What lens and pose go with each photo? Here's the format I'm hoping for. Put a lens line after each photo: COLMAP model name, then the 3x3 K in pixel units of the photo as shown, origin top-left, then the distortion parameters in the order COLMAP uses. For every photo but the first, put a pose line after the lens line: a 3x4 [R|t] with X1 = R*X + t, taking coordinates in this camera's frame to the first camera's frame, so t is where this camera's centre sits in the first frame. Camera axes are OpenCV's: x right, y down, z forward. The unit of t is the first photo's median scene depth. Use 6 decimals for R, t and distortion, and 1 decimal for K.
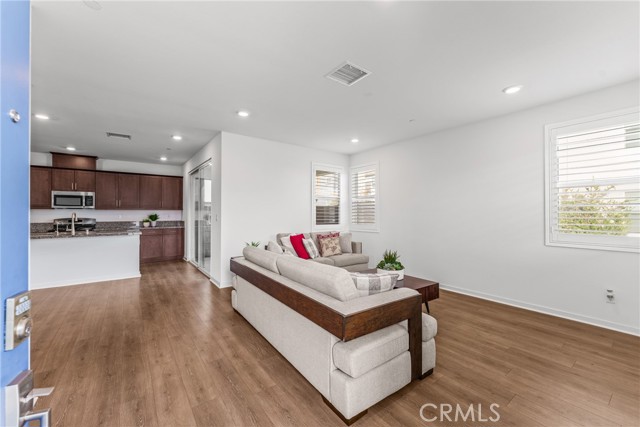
lens RADIAL K [[248.2, 0, 315.3], [0, 248.2, 213.0], [0, 0, 1]] dist [-0.001465, 0.000052]
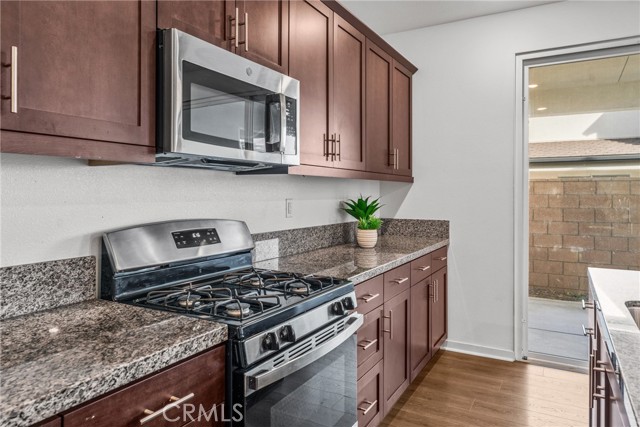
lens RADIAL K [[427.5, 0, 318.6], [0, 427.5, 191.1], [0, 0, 1]] dist [0.000625, -0.001199]
pose [[0.915580, 0.003676, 0.402119, -1.012565], [-0.000802, 0.999973, -0.007317, 0.001776], [-0.402135, 0.006377, 0.915558, 0.698926]]
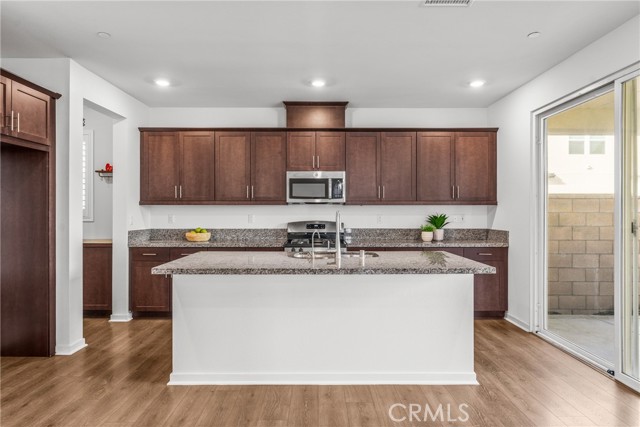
lens RADIAL K [[399.4, 0, 321.6], [0, 399.4, 212.4], [0, 0, 1]] dist [0.033468, 0.000179]
pose [[0.817380, 0.003513, -0.576088, -0.456934], [0.000696, 0.999975, 0.007085, -0.004973], [0.576098, -0.006193, 0.817357, 0.299145]]
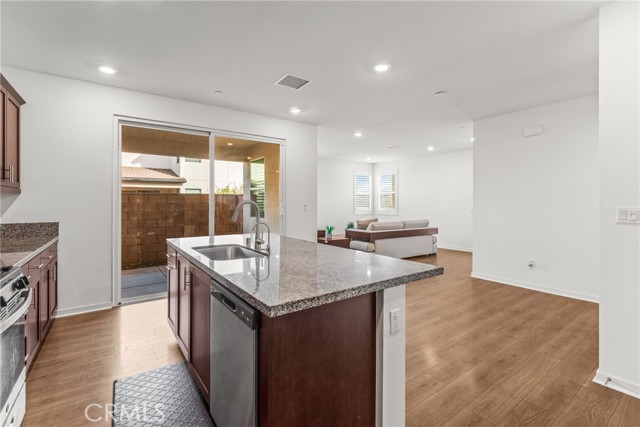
lens RADIAL K [[290.2, 0, 319.1], [0, 290.2, 201.0], [0, 0, 1]] dist [-0.003816, -0.000564]
pose [[0.011039, 0.004657, 0.999928, -1.145447], [0.001677, 0.999988, -0.004675, 0.001336], [-0.999938, 0.001729, 0.011031, 0.672608]]
